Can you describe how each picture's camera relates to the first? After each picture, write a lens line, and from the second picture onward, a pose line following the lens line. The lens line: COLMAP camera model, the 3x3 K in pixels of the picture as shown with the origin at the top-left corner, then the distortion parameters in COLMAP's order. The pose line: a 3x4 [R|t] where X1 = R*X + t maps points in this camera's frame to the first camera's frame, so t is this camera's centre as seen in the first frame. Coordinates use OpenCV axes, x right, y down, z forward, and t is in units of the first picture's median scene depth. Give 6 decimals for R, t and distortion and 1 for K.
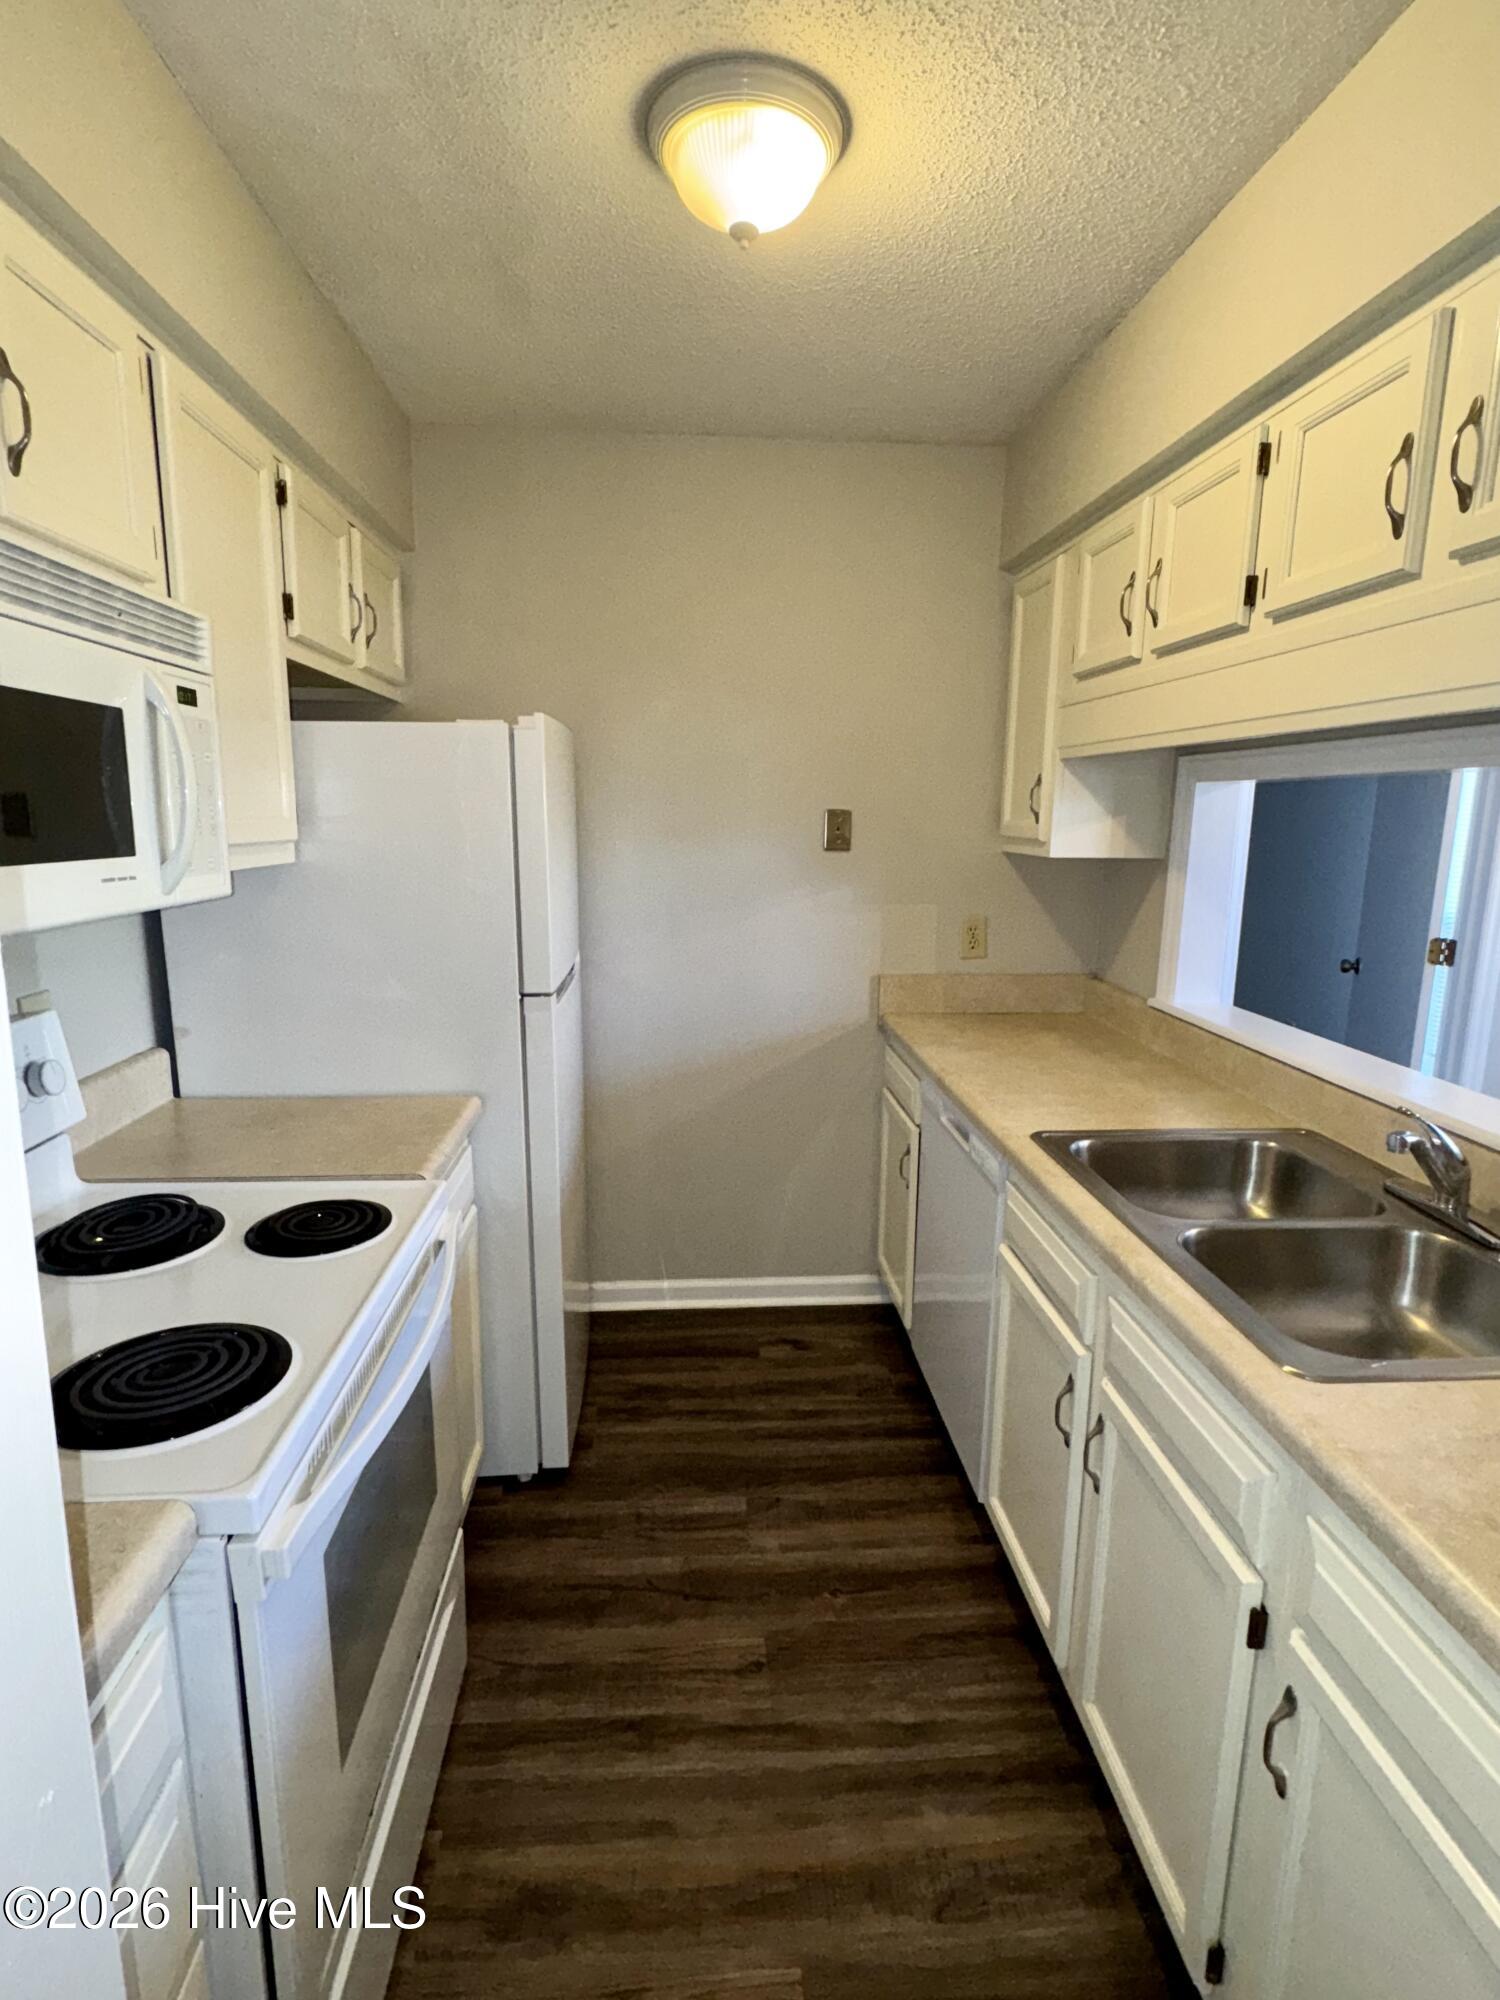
lens RADIAL K [[997.4, 0, 751.2], [0, 997.4, 1002.6], [0, 0, 1]] dist [-0.003149, -0.000168]
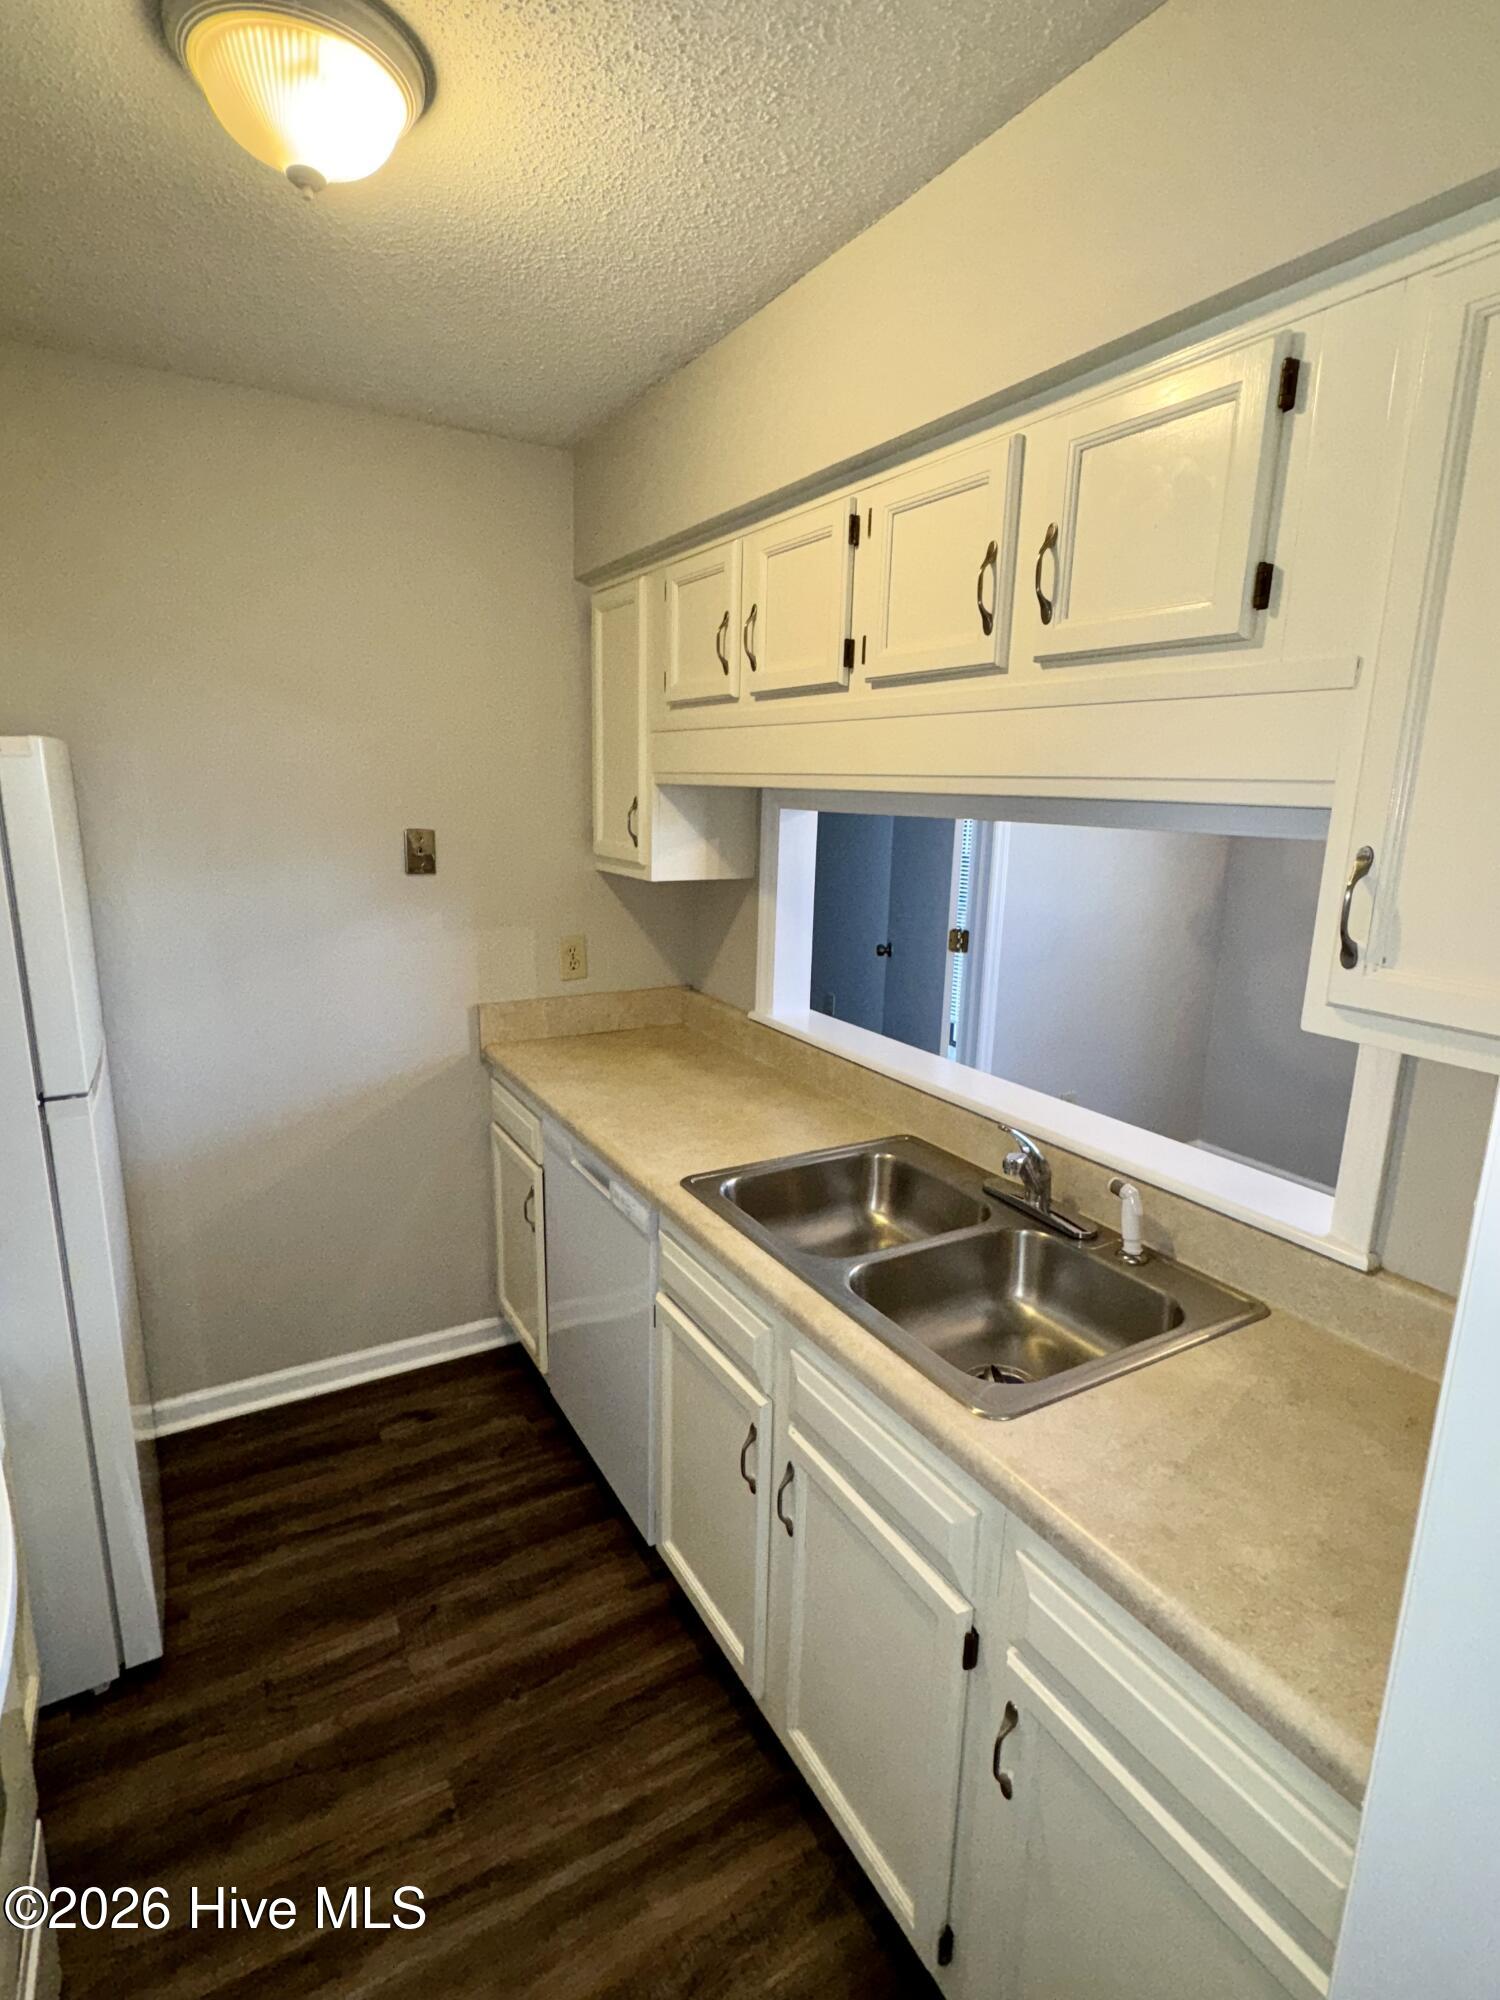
lens RADIAL K [[998.6, 0, 753.7], [0, 998.6, 1002.6], [0, 0, 1]] dist [-0.000969, -0.000312]
pose [[0.896683, -0.084685, 0.434497, -0.068322], [0.070428, 0.996320, 0.048843, -0.084752], [-0.437035, -0.013196, 0.899348, 0.069124]]
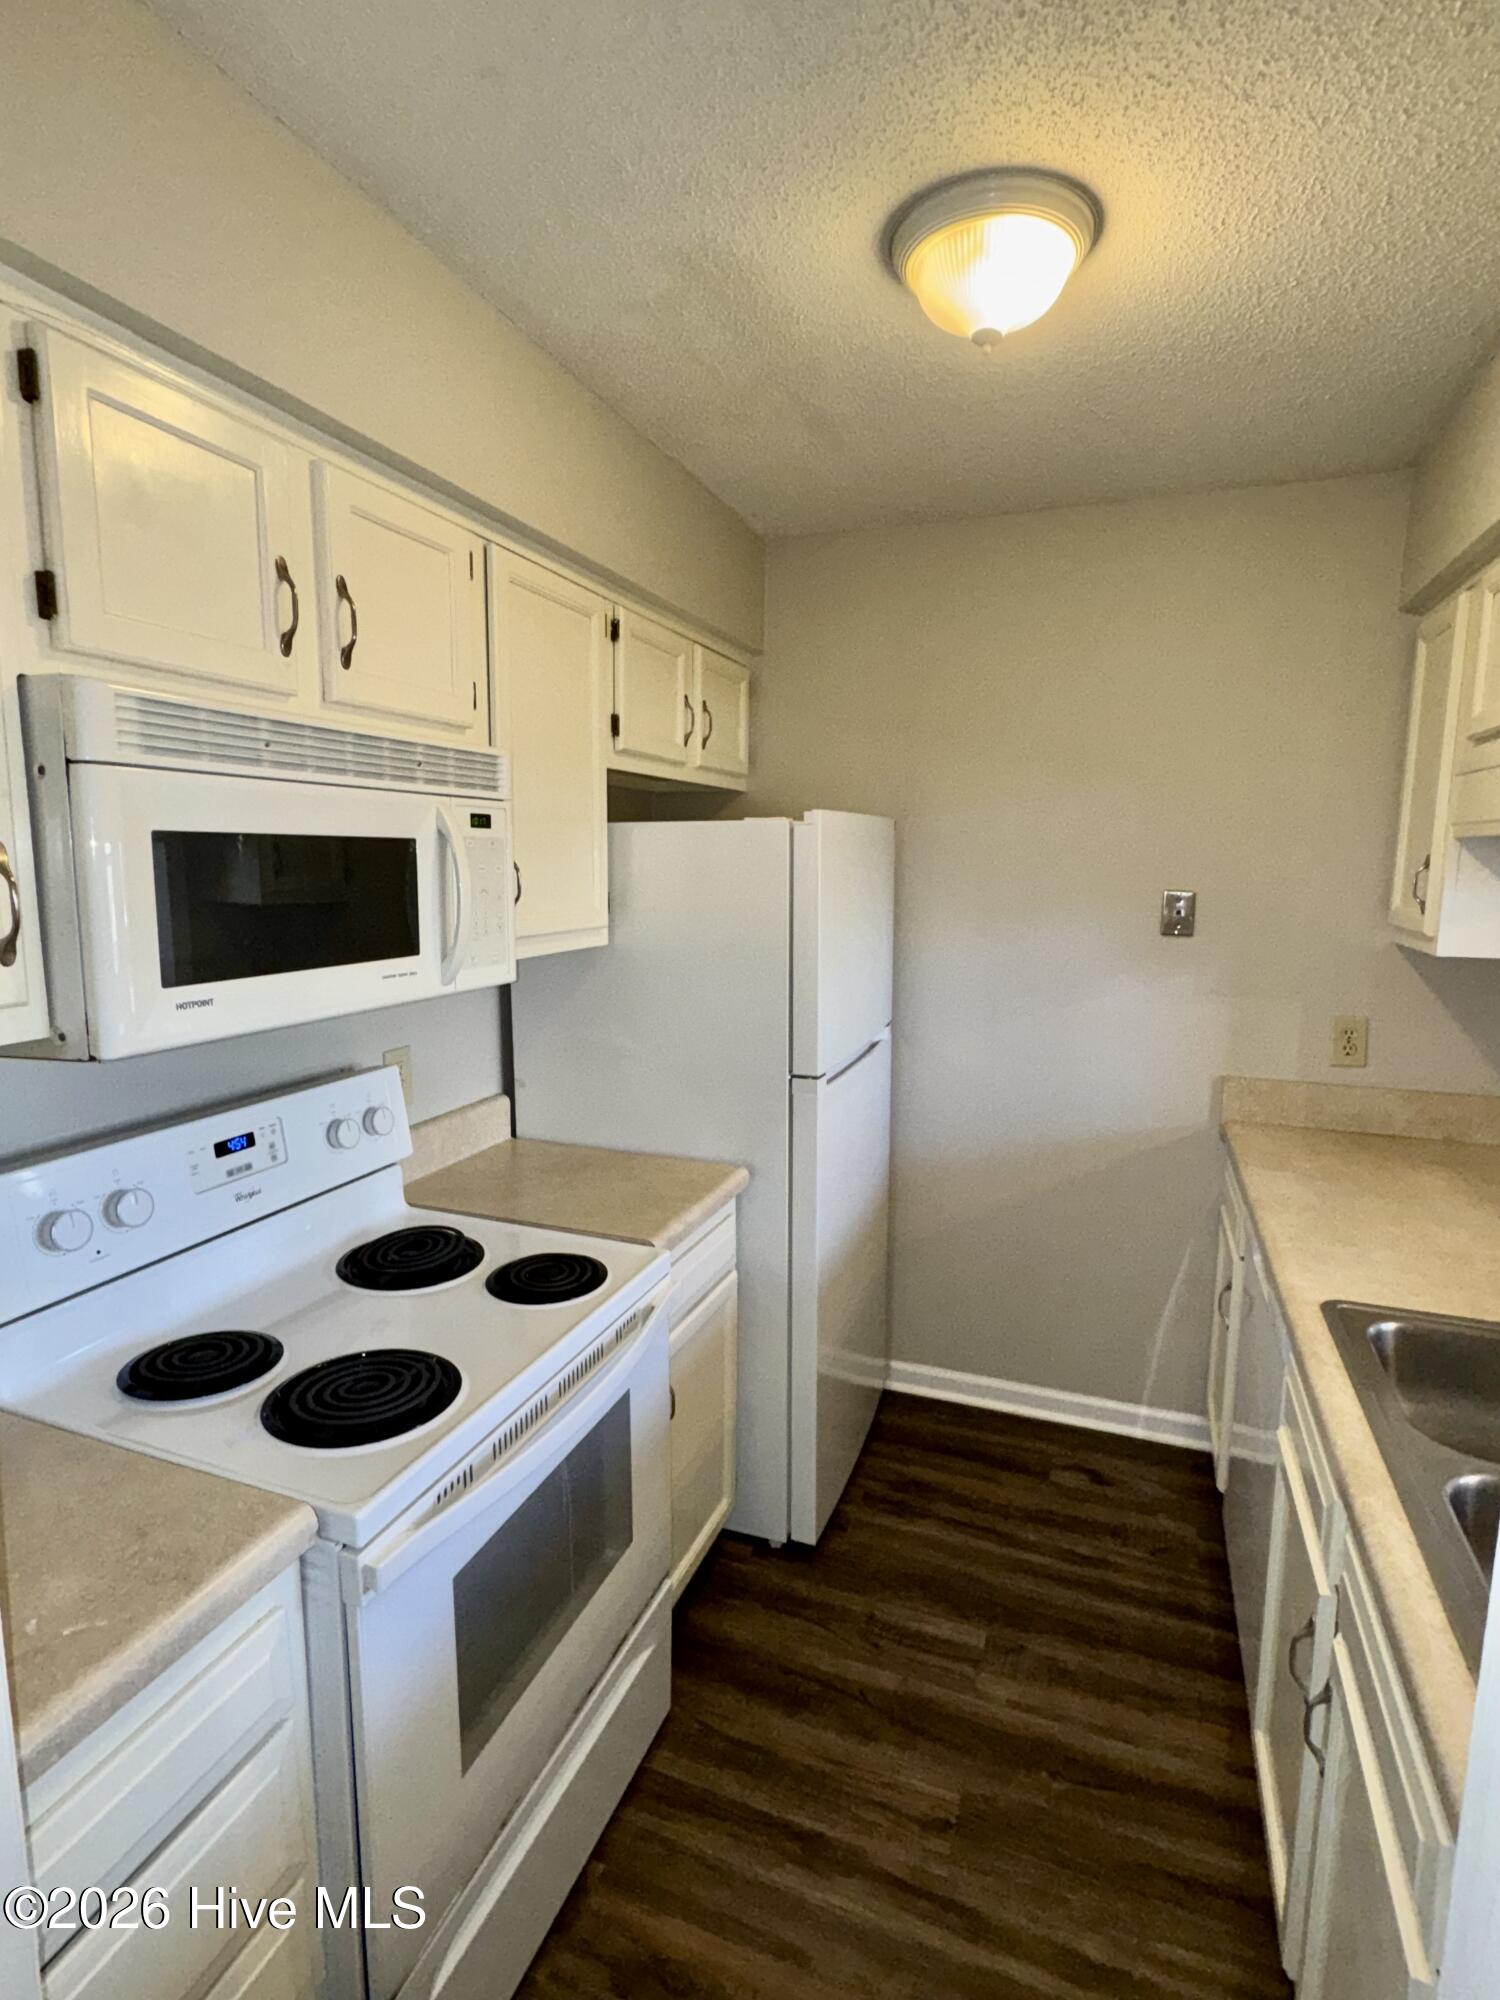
lens RADIAL K [[998.6, 0, 753.7], [0, 998.6, 1002.6], [0, 0, 1]] dist [-0.000969, -0.000312]
pose [[0.905785, 0.056946, -0.419894, 0.176609], [-0.075848, 0.996714, -0.028442, -0.053789], [0.416895, 0.057610, 0.907127, 0.033804]]
